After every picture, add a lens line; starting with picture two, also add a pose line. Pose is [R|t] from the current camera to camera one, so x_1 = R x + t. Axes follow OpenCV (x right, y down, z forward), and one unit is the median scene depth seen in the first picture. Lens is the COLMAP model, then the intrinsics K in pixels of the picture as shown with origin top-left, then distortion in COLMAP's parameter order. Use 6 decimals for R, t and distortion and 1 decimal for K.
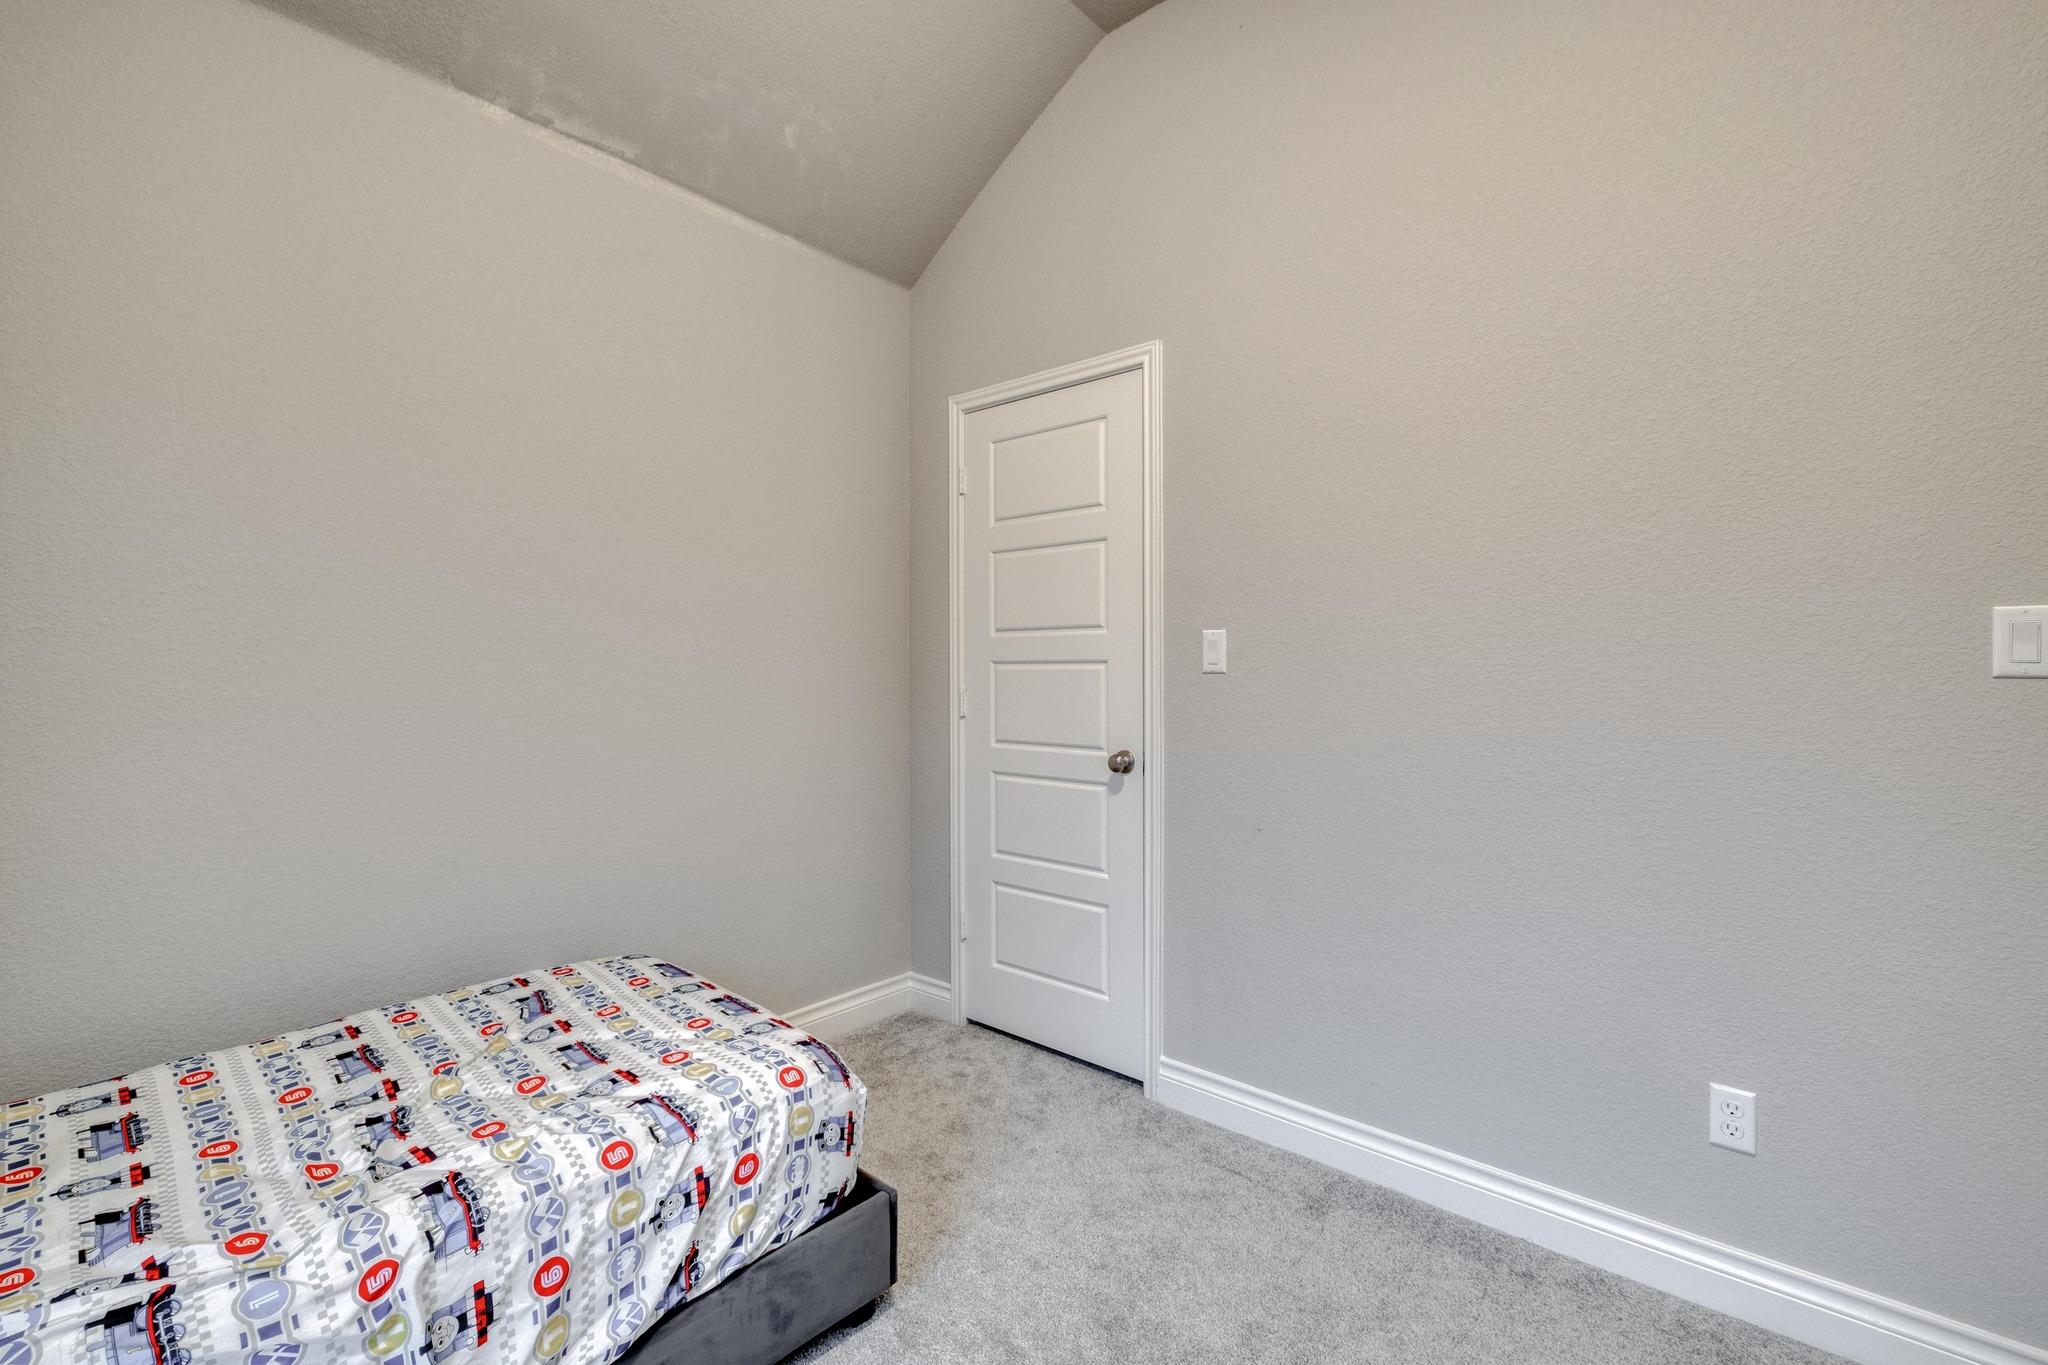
lens RADIAL K [[885.7, 0, 1020.6], [0, 885.7, 670.4], [0, 0, 1]] dist [0.005787, -0.004139]
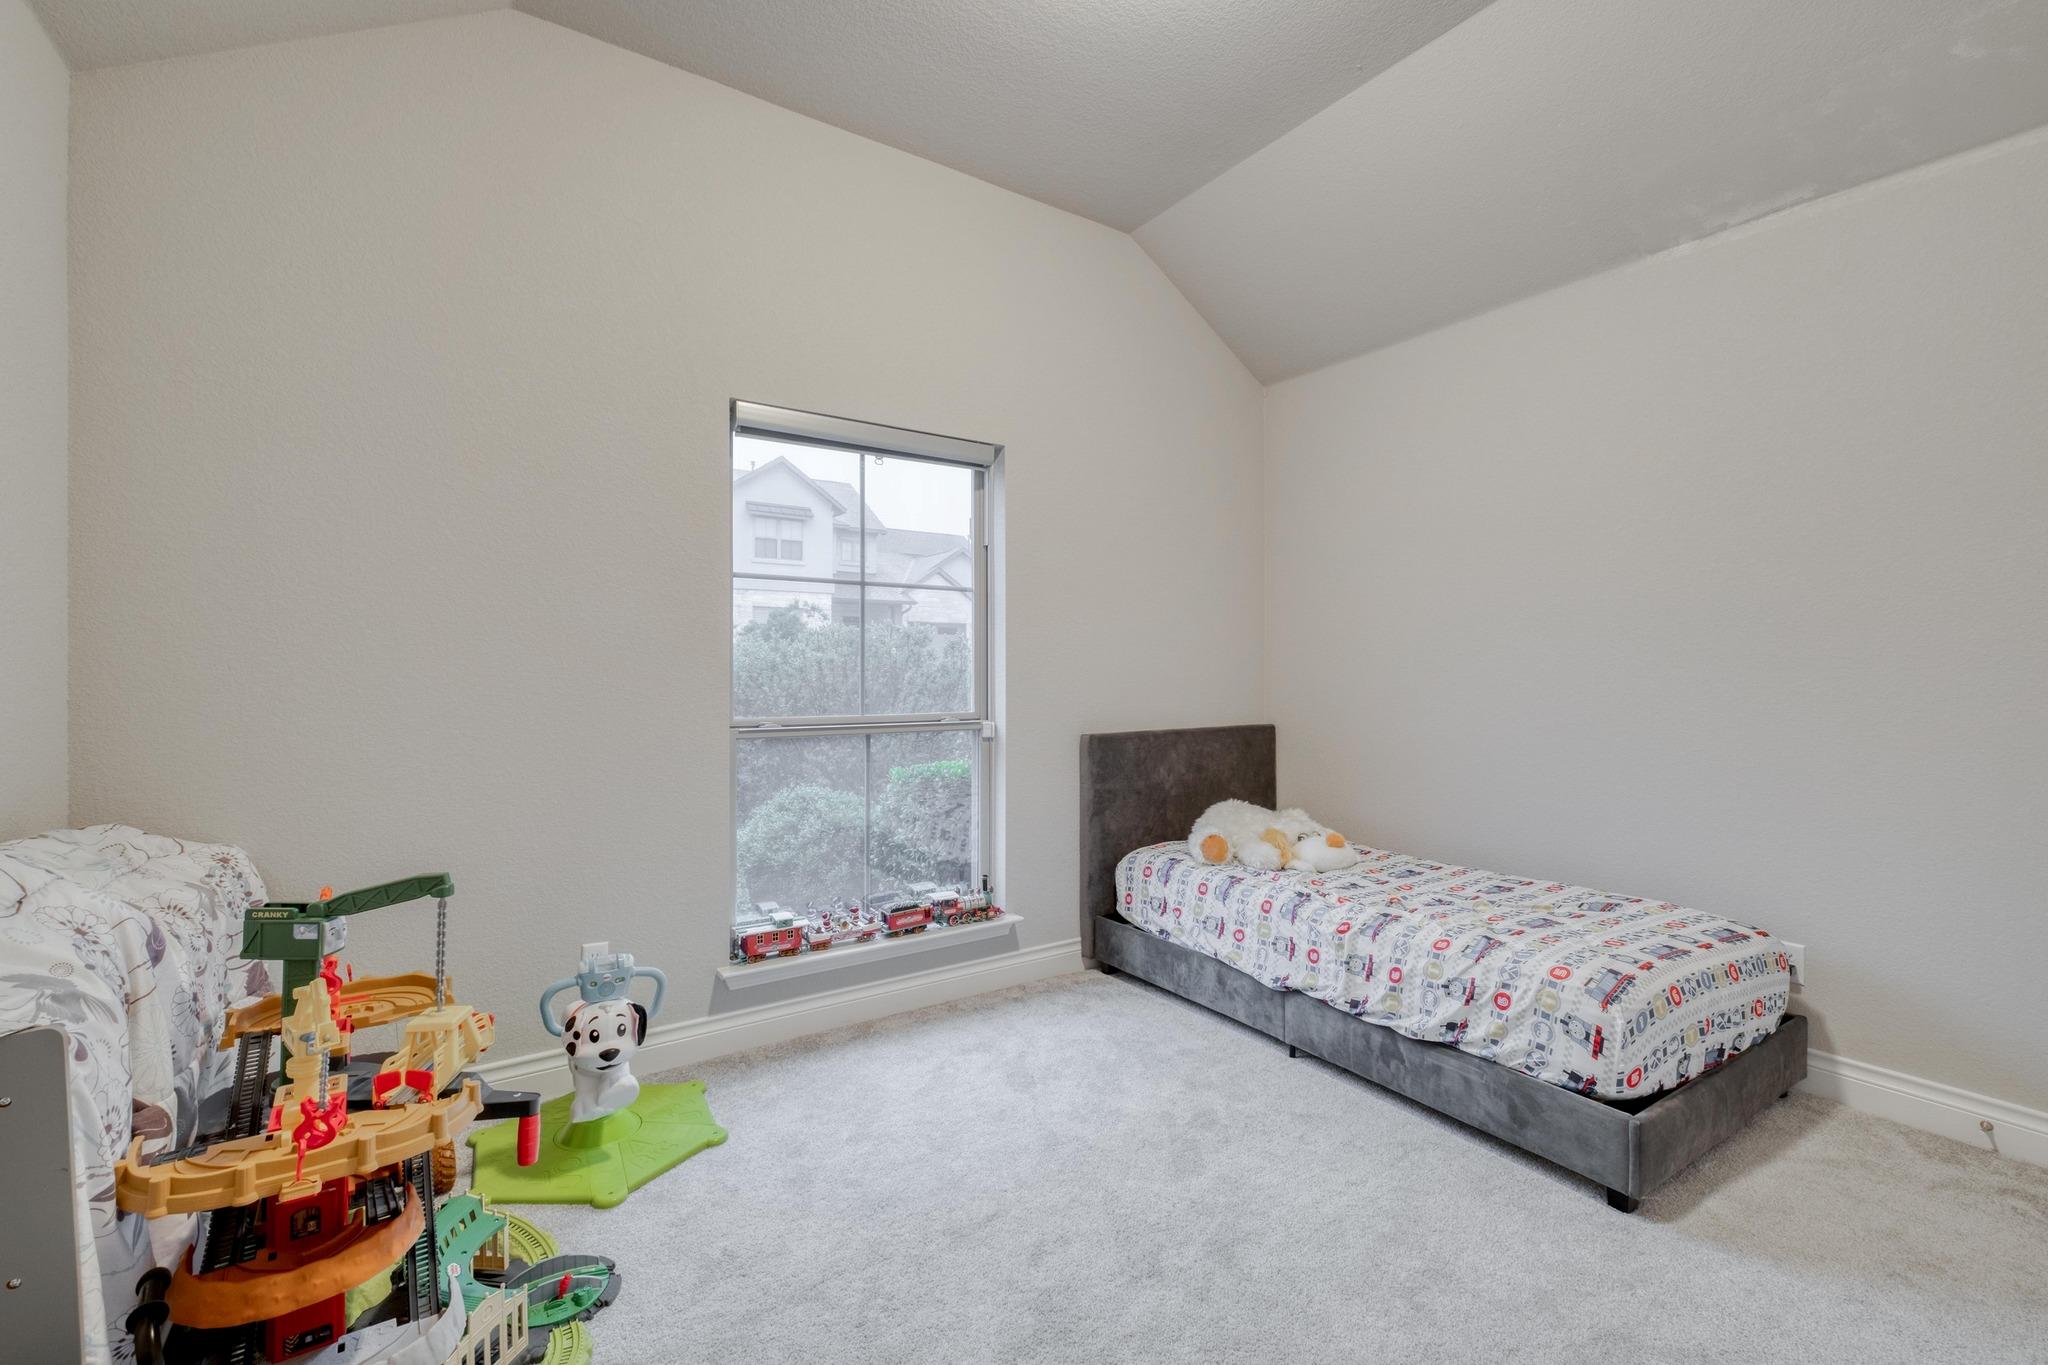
lens RADIAL K [[885.7, 0, 1023.0], [0, 885.7, 684.8], [0, 0, 1]] dist [0.005787, -0.004139]
pose [[-0.267634, 0.014994, -0.963404, 1.359835], [-0.005376, 0.999840, 0.017054, -0.003808], [0.963506, 0.009744, -0.267511, 0.601754]]
